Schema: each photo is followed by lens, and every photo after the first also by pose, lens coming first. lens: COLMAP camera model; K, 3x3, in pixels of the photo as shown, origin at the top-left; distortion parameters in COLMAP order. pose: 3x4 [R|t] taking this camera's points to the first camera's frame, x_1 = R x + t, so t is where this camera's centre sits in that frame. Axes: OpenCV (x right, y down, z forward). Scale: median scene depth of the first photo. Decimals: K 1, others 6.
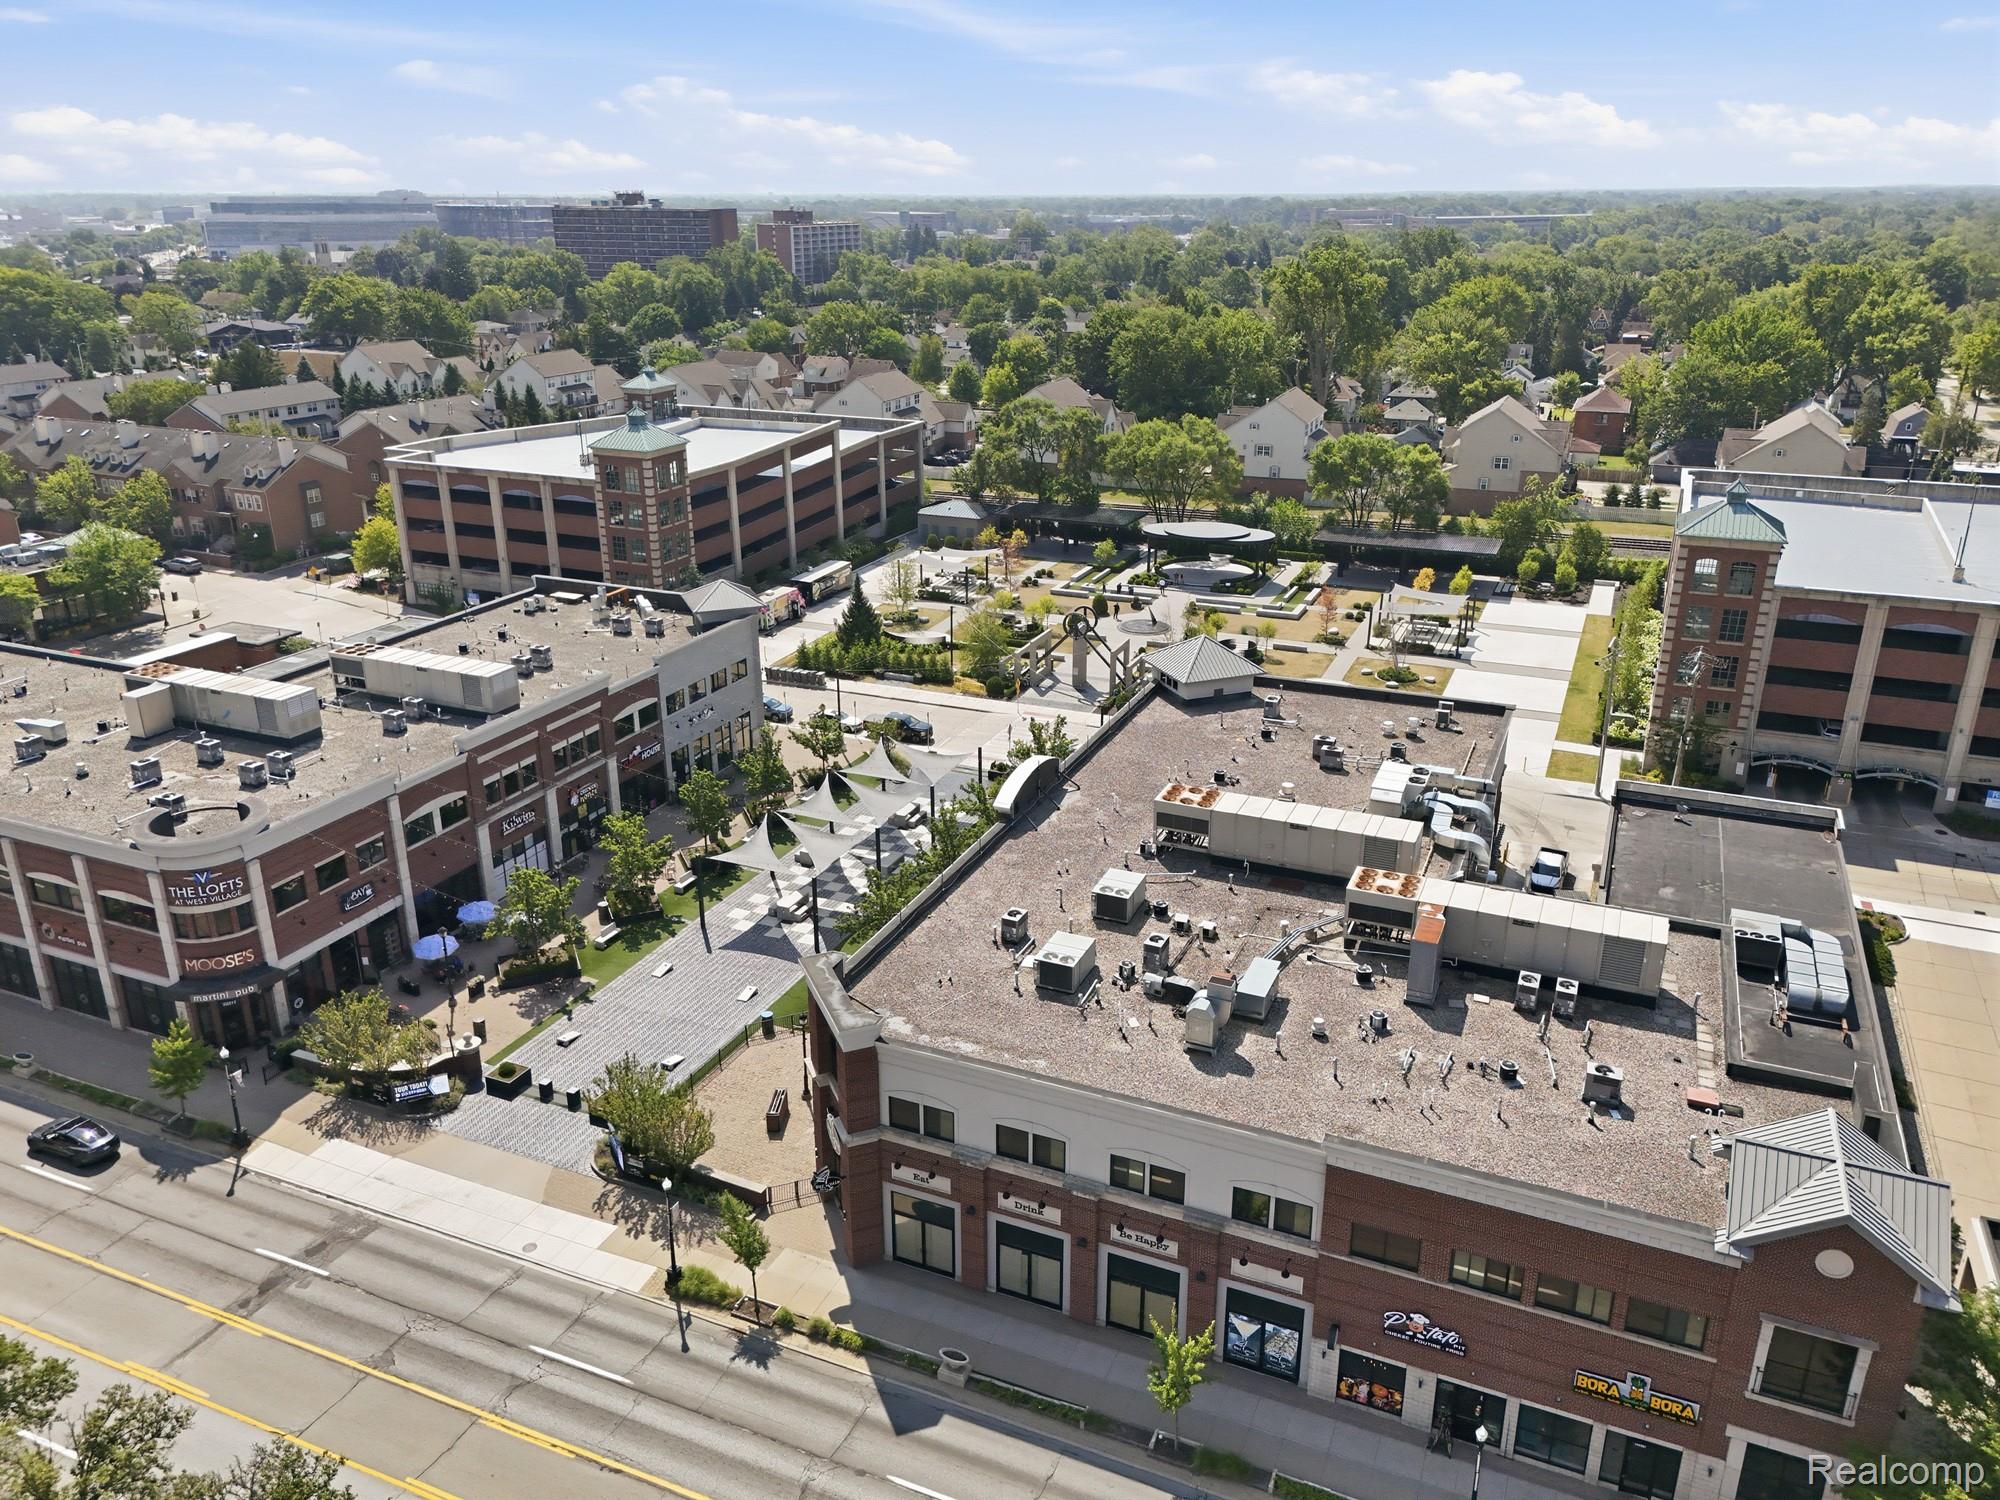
lens RADIAL K [[1471.1, 0, 994.6], [0, 1471.1, 743.8], [0, 0, 1]] dist [0.063670, -0.055516]
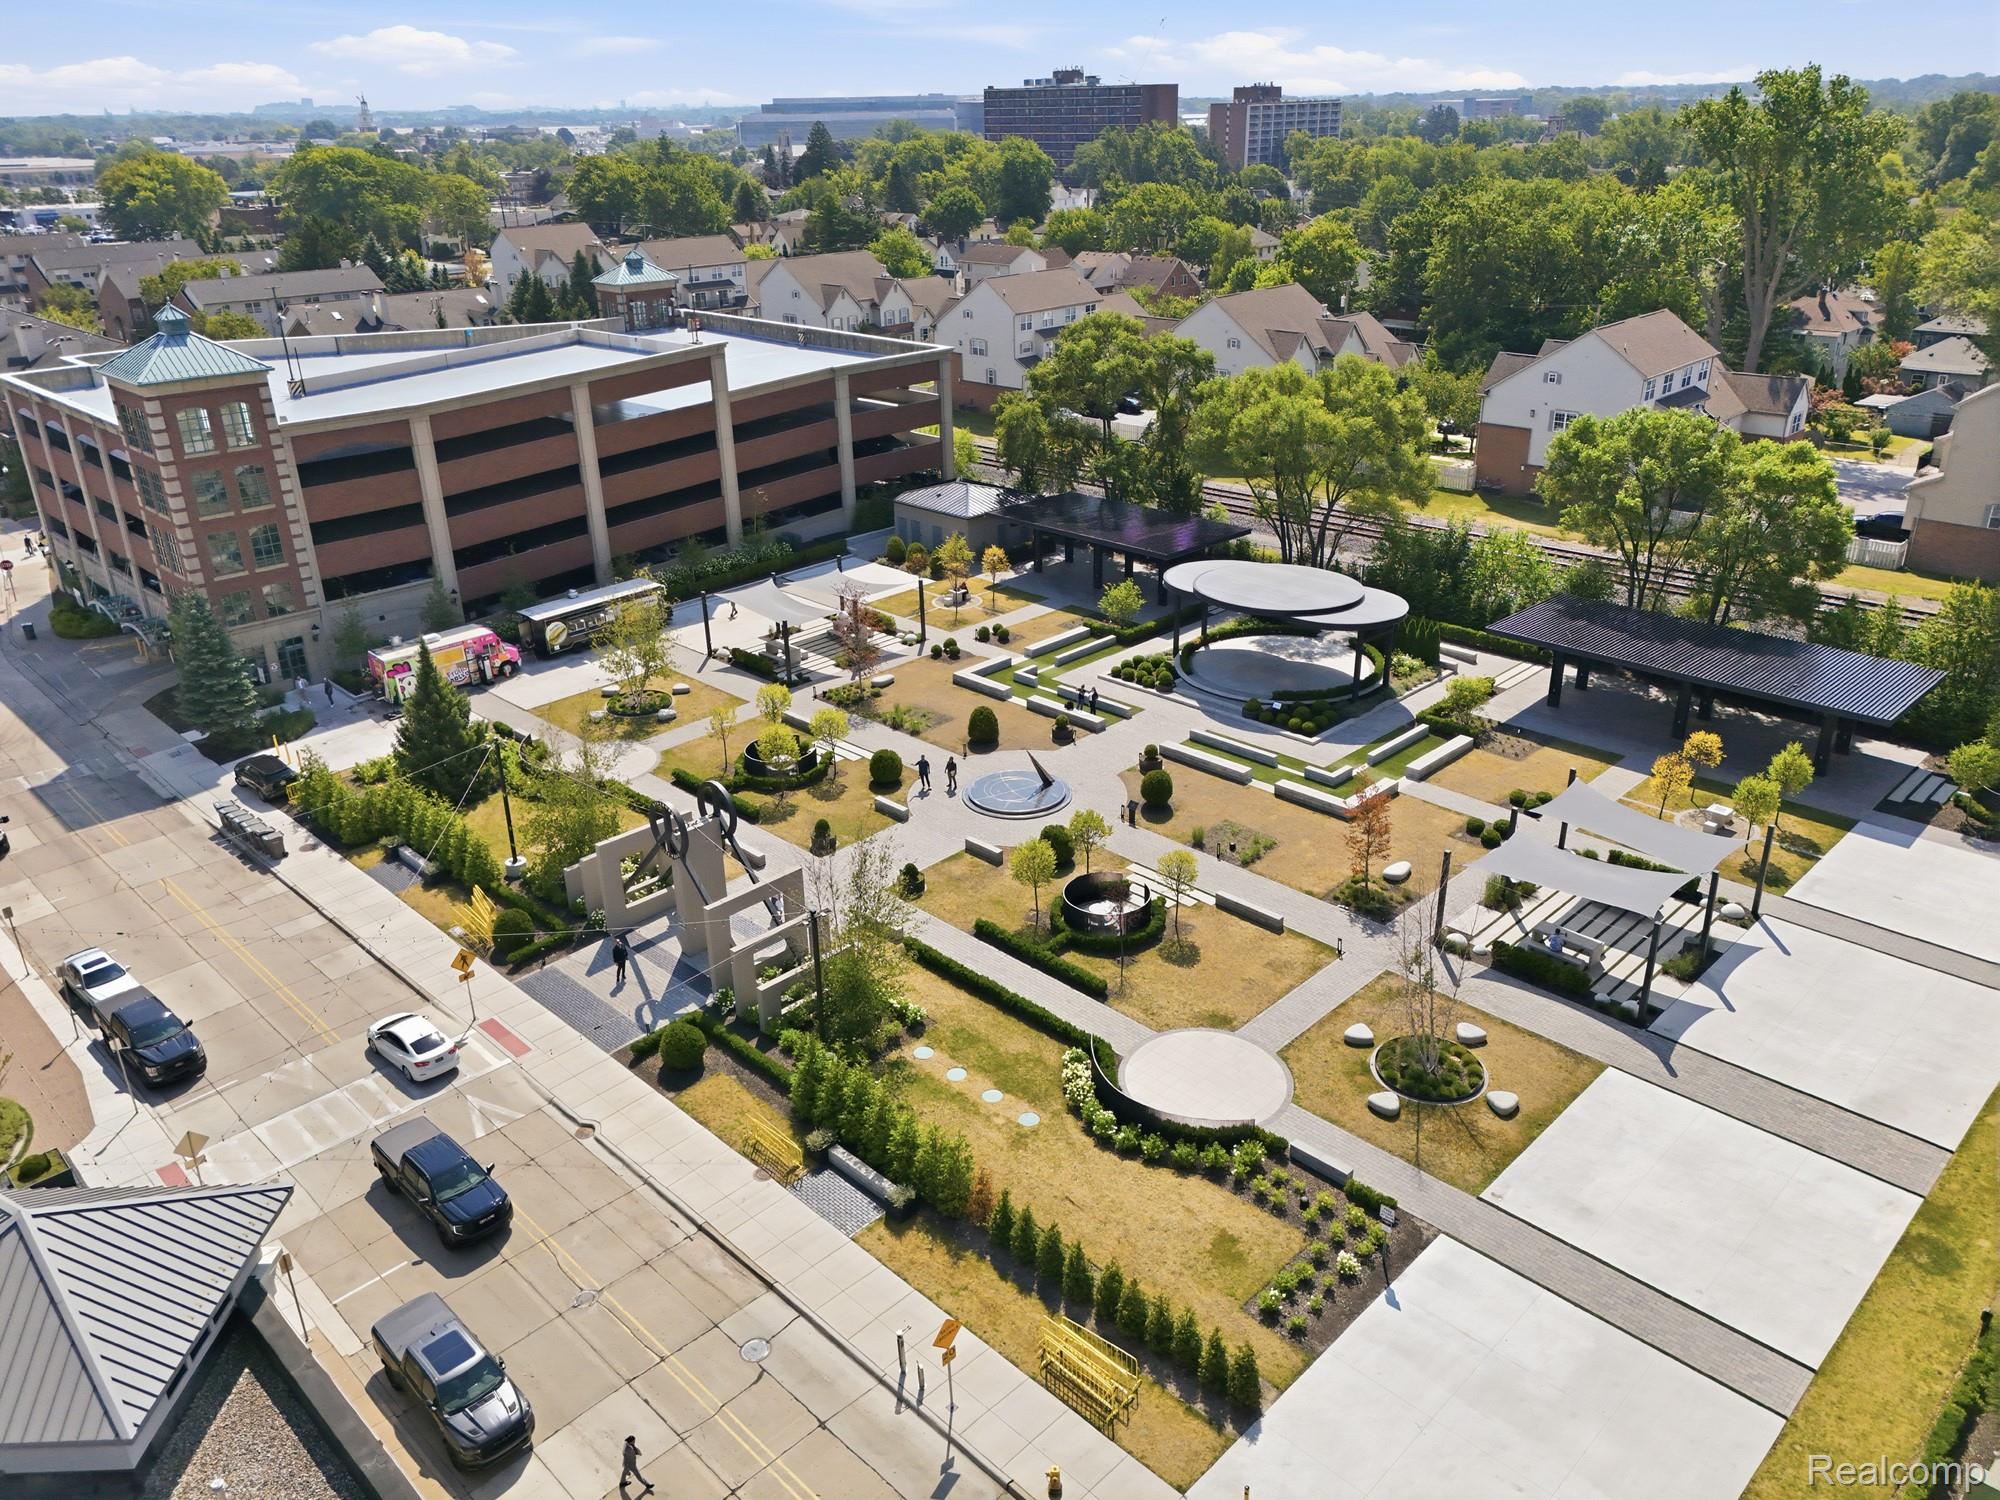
lens RADIAL K [[1471.1, 0, 994.6], [0, 1471.1, 743.8], [0, 0, 1]] dist [0.063670, -0.055516]
pose [[0.931691, 0.130619, -0.338954, 0.248395], [-0.111503, 0.990902, 0.075363, -0.126895], [0.345715, -0.032421, 0.937779, 0.519453]]
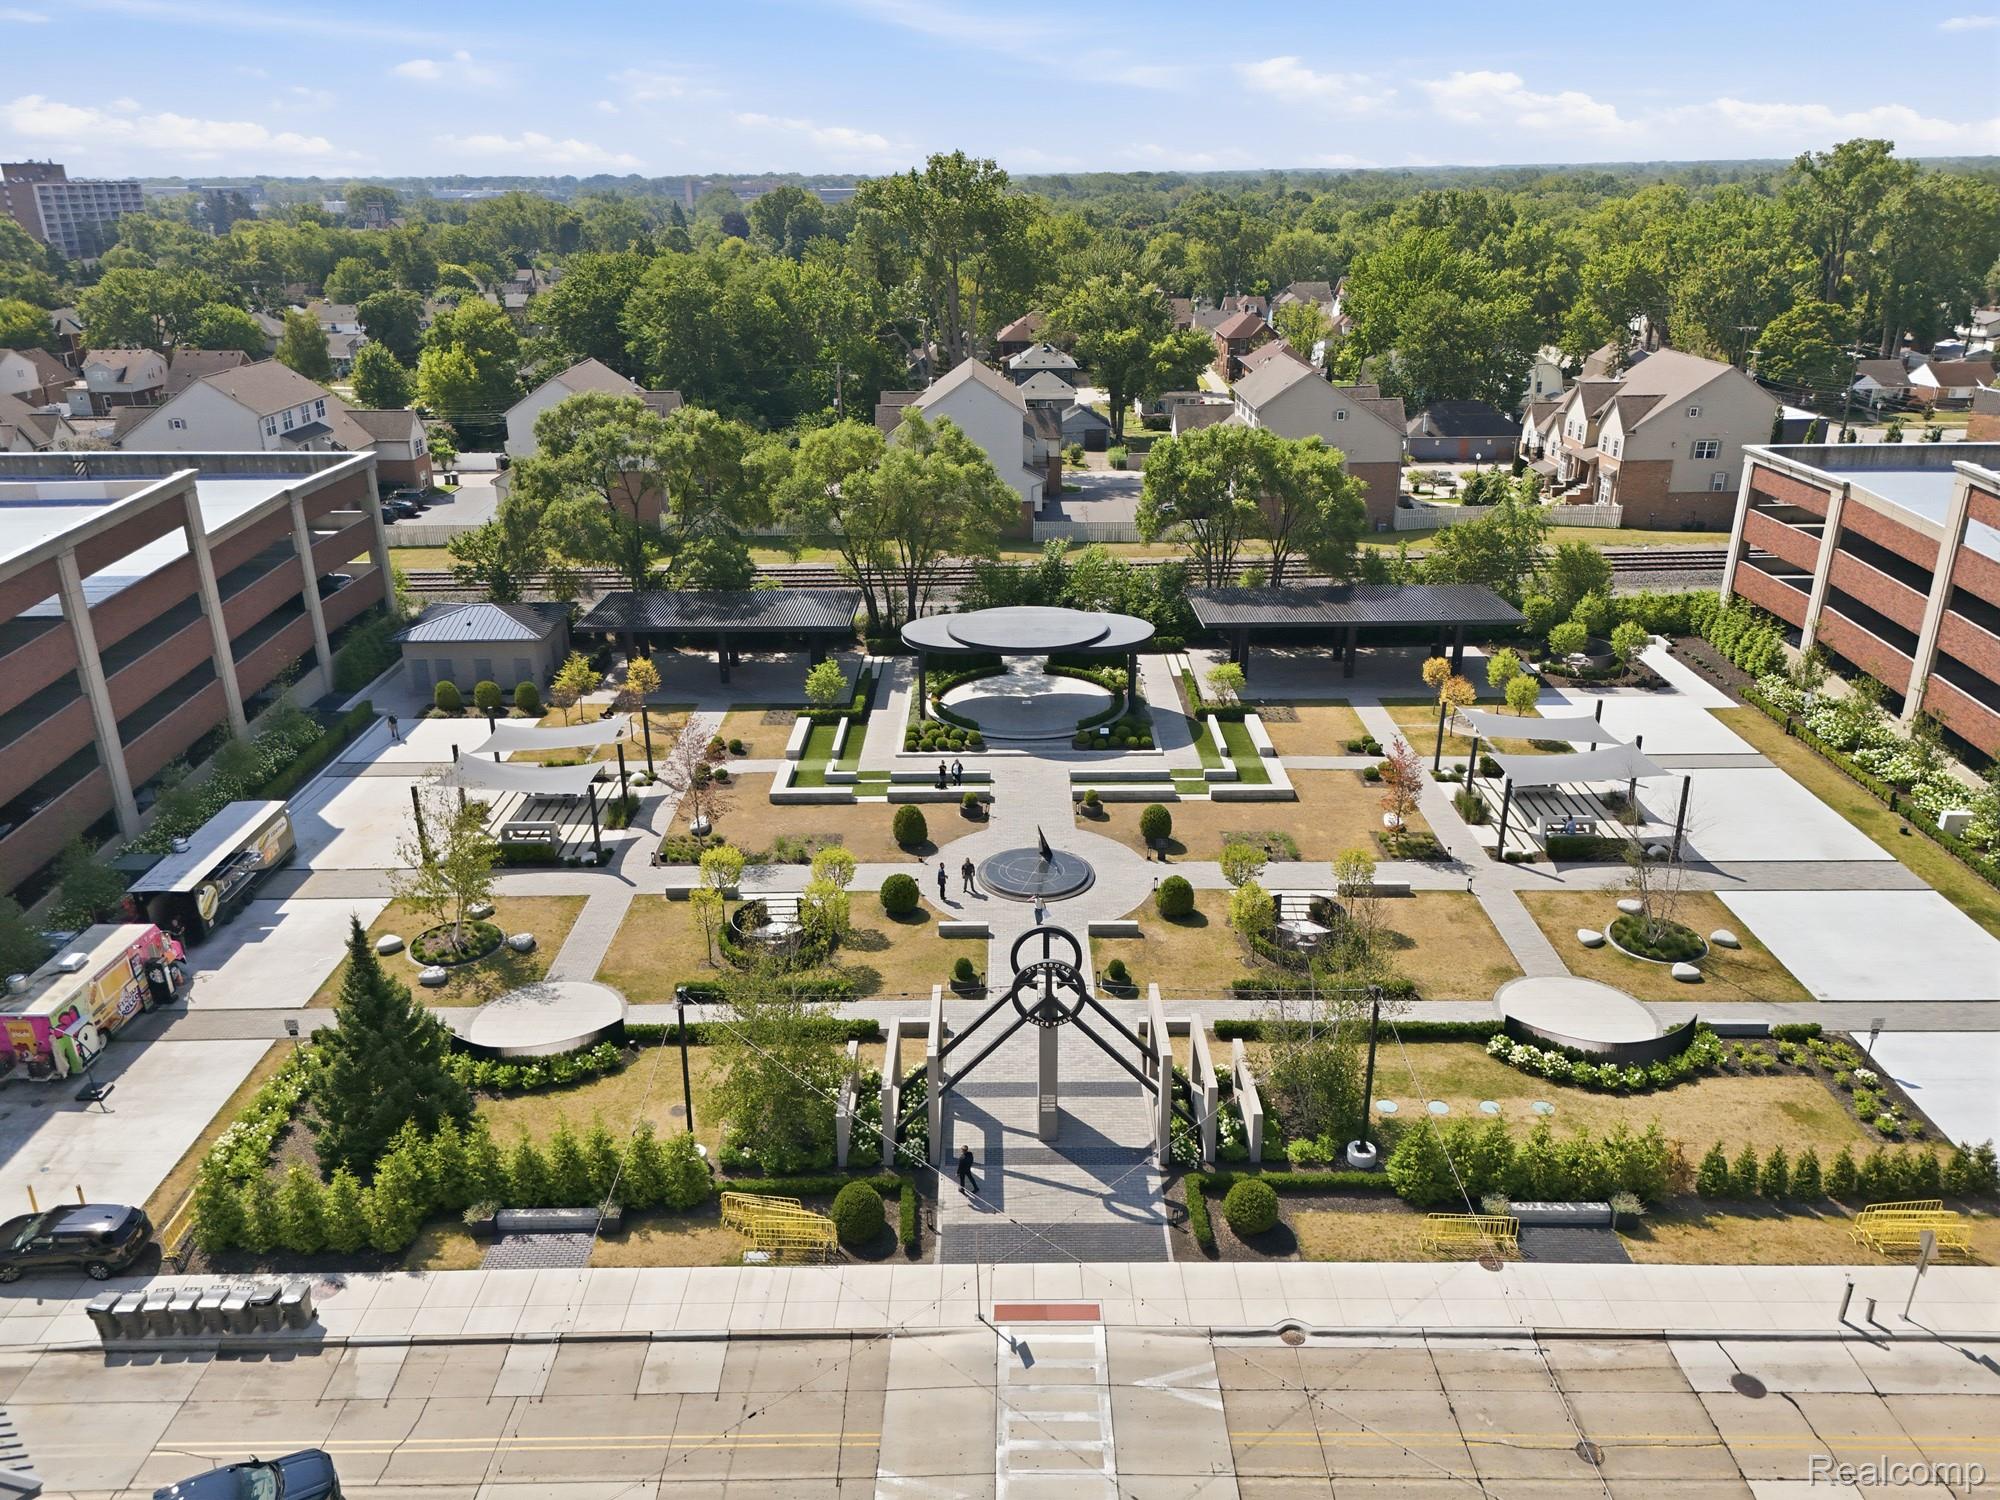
lens RADIAL K [[1471.1, 0, 994.6], [0, 1471.1, 743.8], [0, 0, 1]] dist [0.063670, -0.055516]
pose [[0.916577, -0.148316, 0.371335, -0.071015], [0.145371, 0.988719, 0.036082, -0.132760], [-0.372498, 0.020909, 0.927797, 0.557008]]
